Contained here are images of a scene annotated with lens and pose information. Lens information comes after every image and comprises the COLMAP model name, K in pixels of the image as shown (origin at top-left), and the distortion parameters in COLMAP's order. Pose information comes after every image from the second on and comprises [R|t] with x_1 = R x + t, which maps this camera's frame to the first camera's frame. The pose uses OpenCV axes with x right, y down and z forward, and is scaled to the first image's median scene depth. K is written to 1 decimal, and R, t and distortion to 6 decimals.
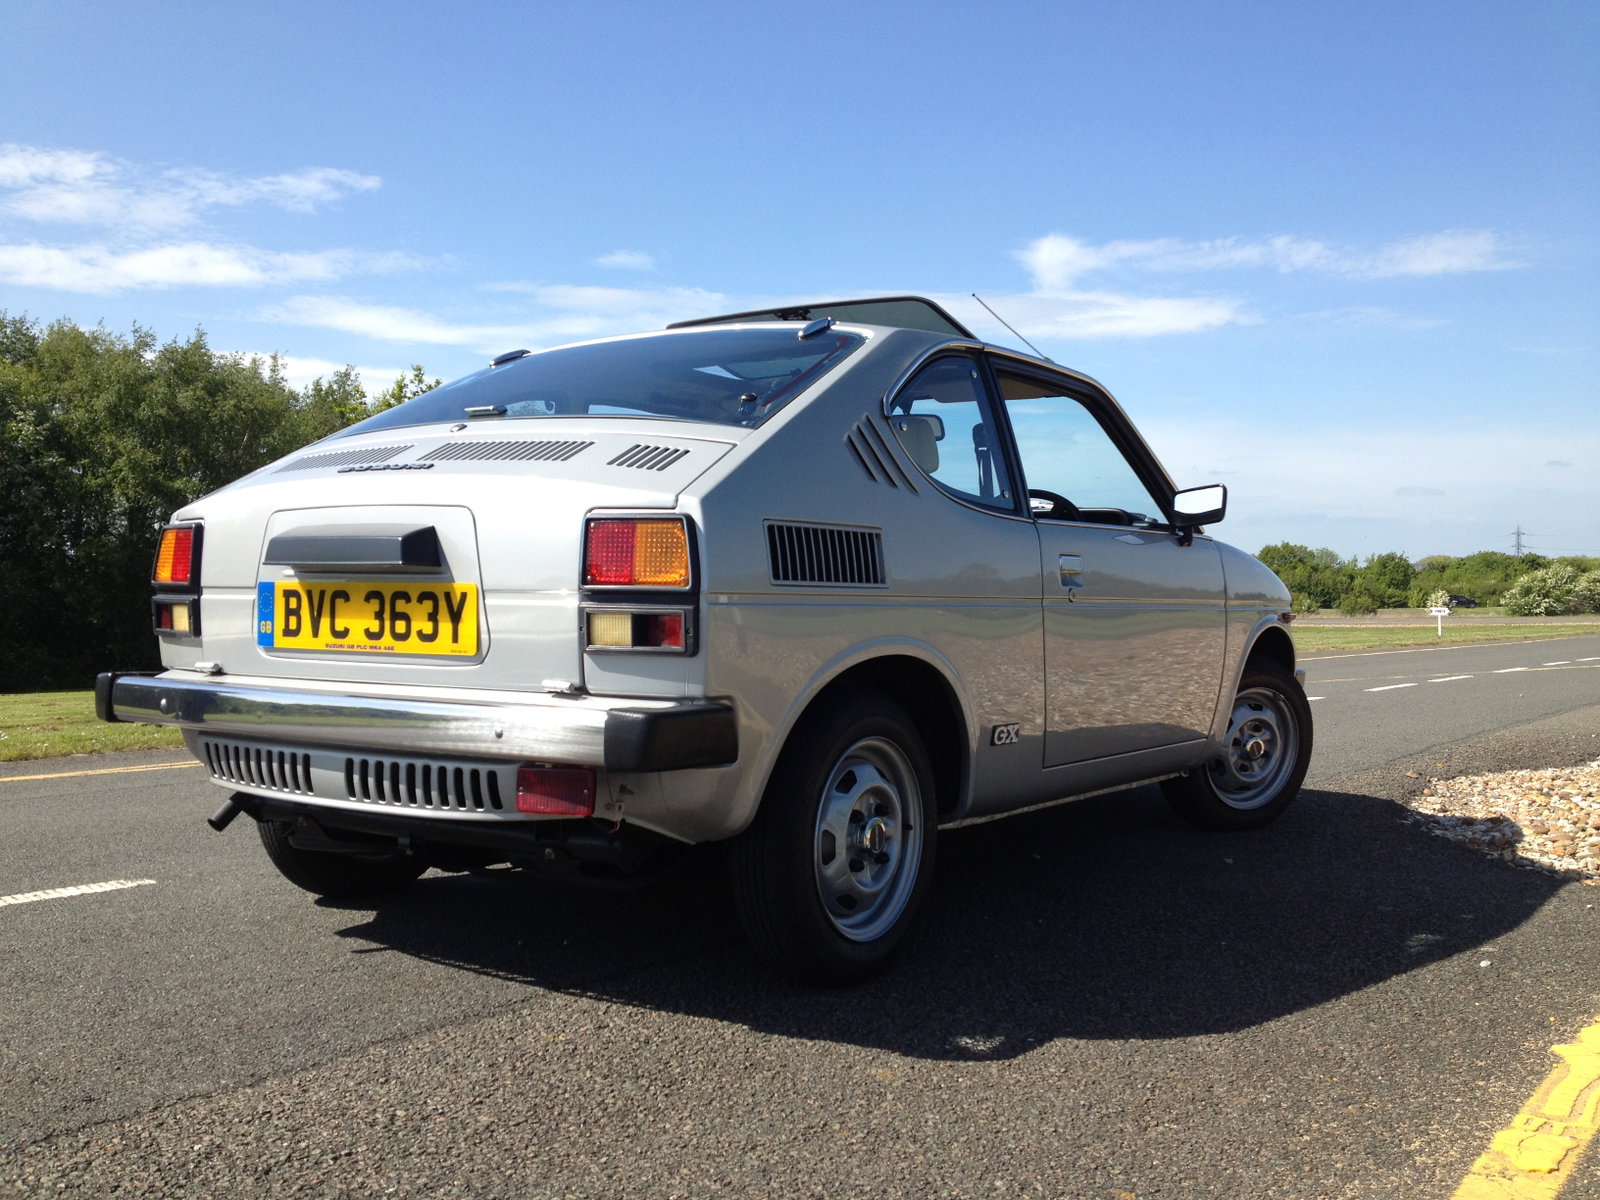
lens RADIAL K [[1517.4, 0, 831.8], [0, 1517.4, 598.7], [0, 0, 1]] dist [0.220642, -0.558289]
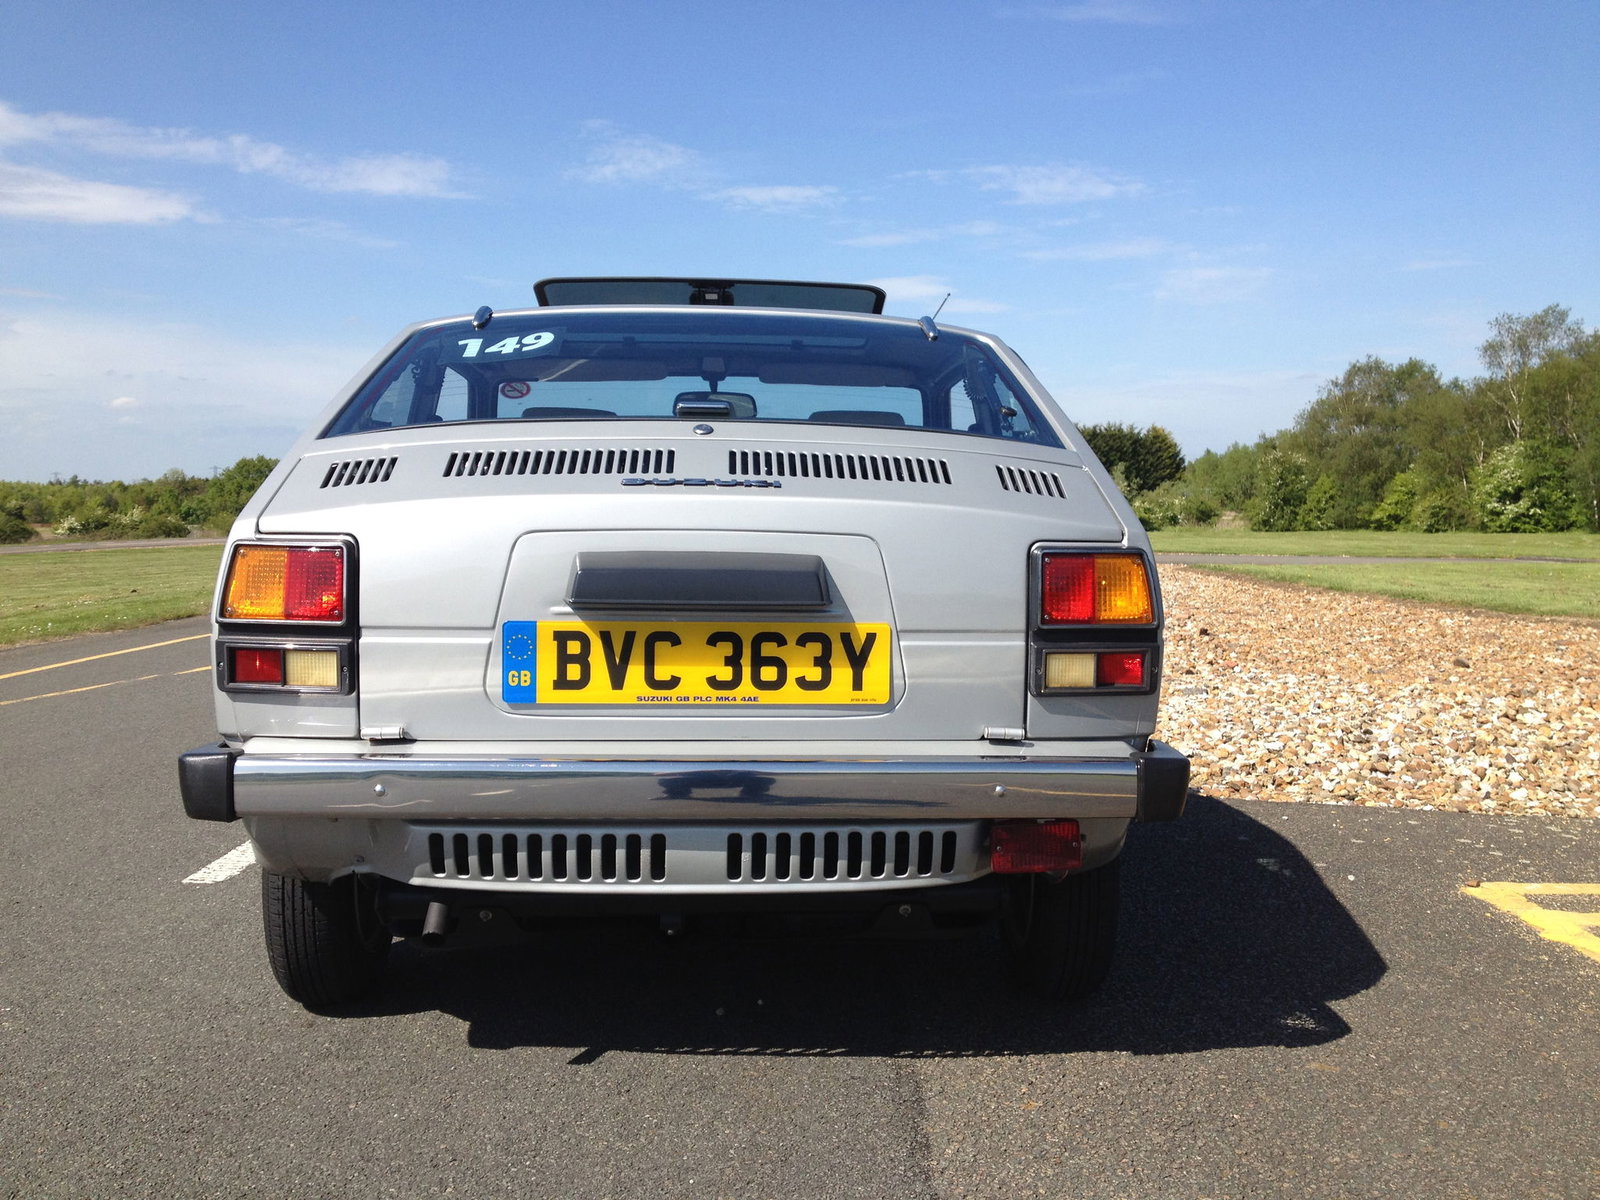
lens RADIAL K [[1517.4, 0, 831.8], [0, 1517.4, 598.7], [0, 0, 1]] dist [0.220642, -0.558289]
pose [[0.790847, -0.034333, 0.611050, -0.759135], [-0.000273, 0.998405, 0.056451, -0.070422], [-0.612014, -0.044811, 0.789576, 0.307431]]
